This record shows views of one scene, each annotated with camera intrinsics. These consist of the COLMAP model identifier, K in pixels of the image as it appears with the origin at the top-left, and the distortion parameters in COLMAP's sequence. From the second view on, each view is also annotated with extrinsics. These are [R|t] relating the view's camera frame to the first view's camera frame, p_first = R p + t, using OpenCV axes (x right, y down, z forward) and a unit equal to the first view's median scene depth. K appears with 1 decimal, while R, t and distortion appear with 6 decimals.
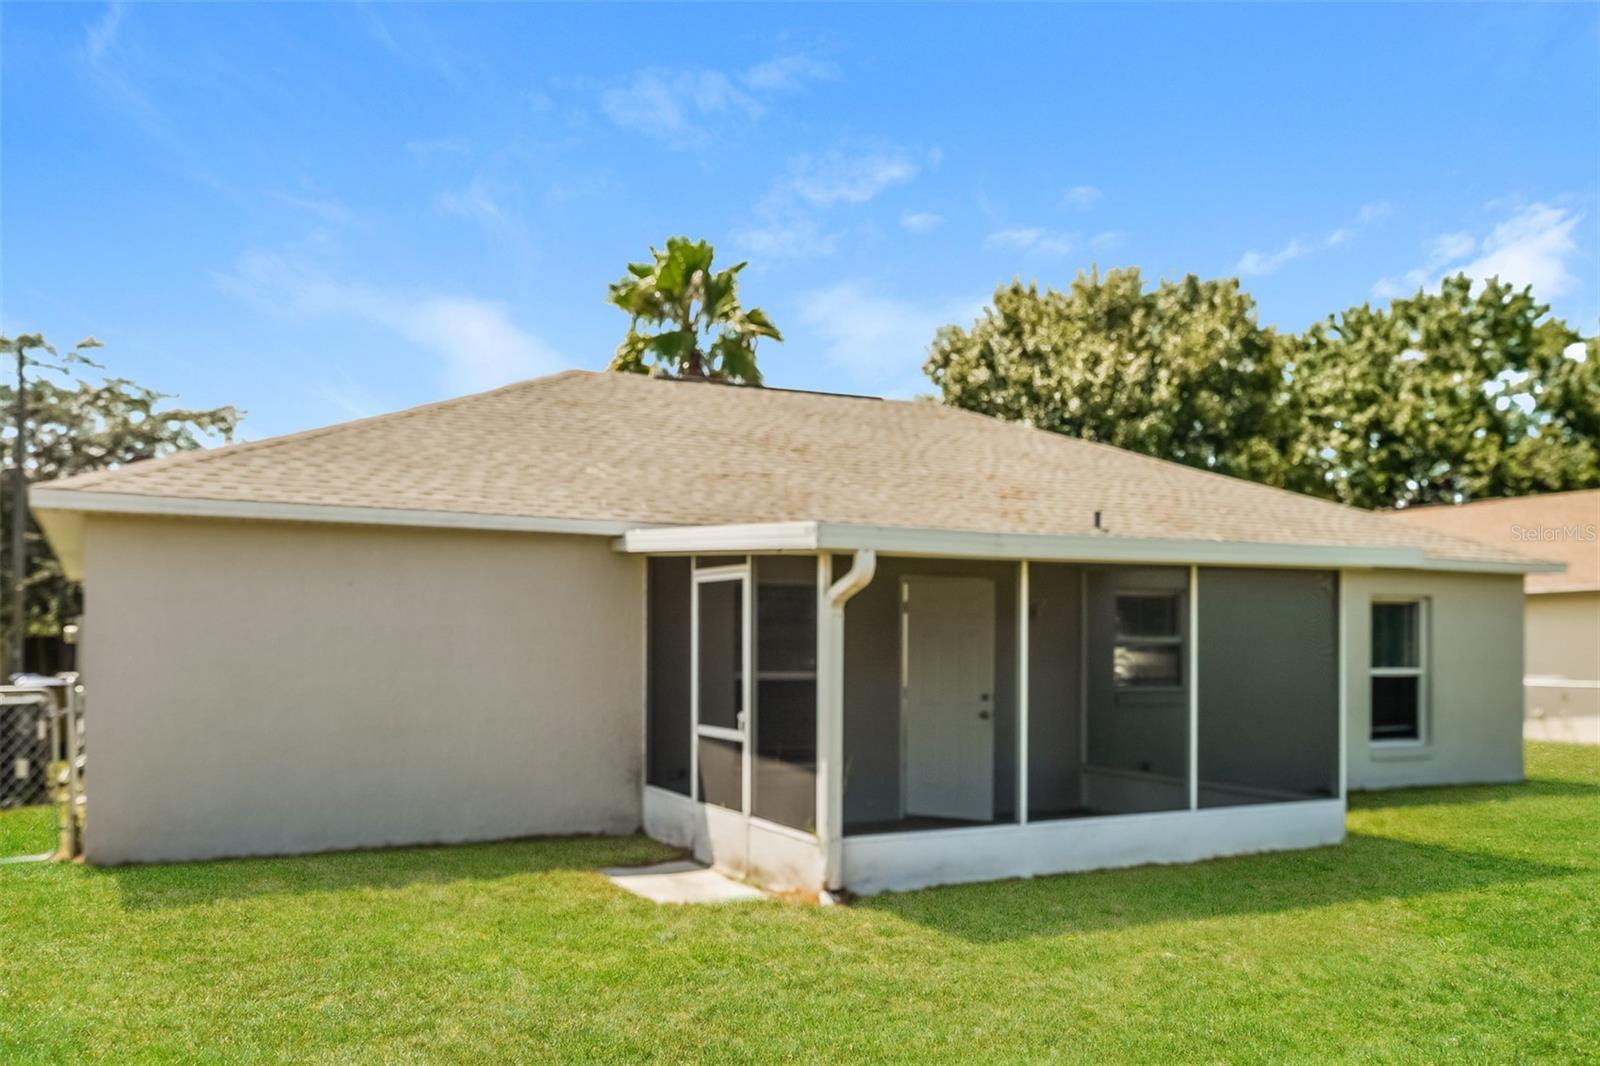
lens RADIAL K [[1084.1, 0, 800.0], [0, 1084.1, 533.0], [0, 0, 1]] dist [-0.003158, -0.000580]
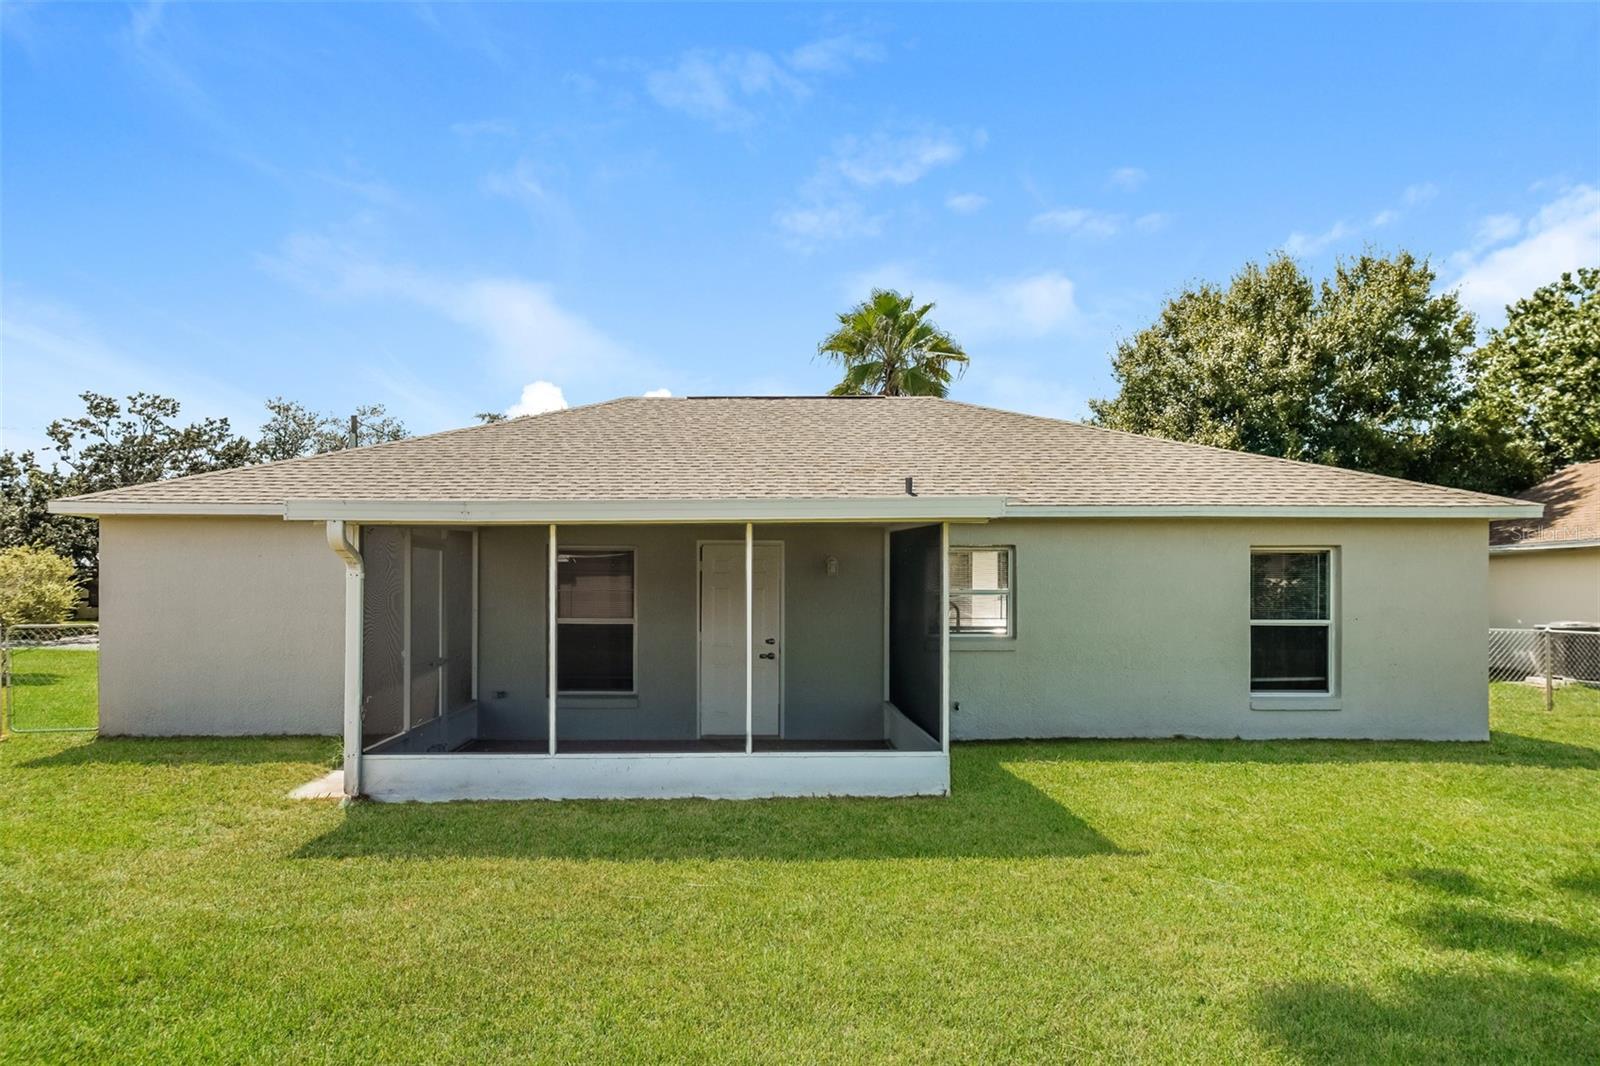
lens RADIAL K [[776.3, 0, 800.0], [0, 776.3, 533.0], [0, 0, 1]] dist [-0.013086, -0.000163]
pose [[0.924720, -0.035572, -0.378983, 0.394314], [0.044001, 0.998939, 0.013601, 0.018231], [0.378097, -0.029252, 0.925304, 0.178858]]
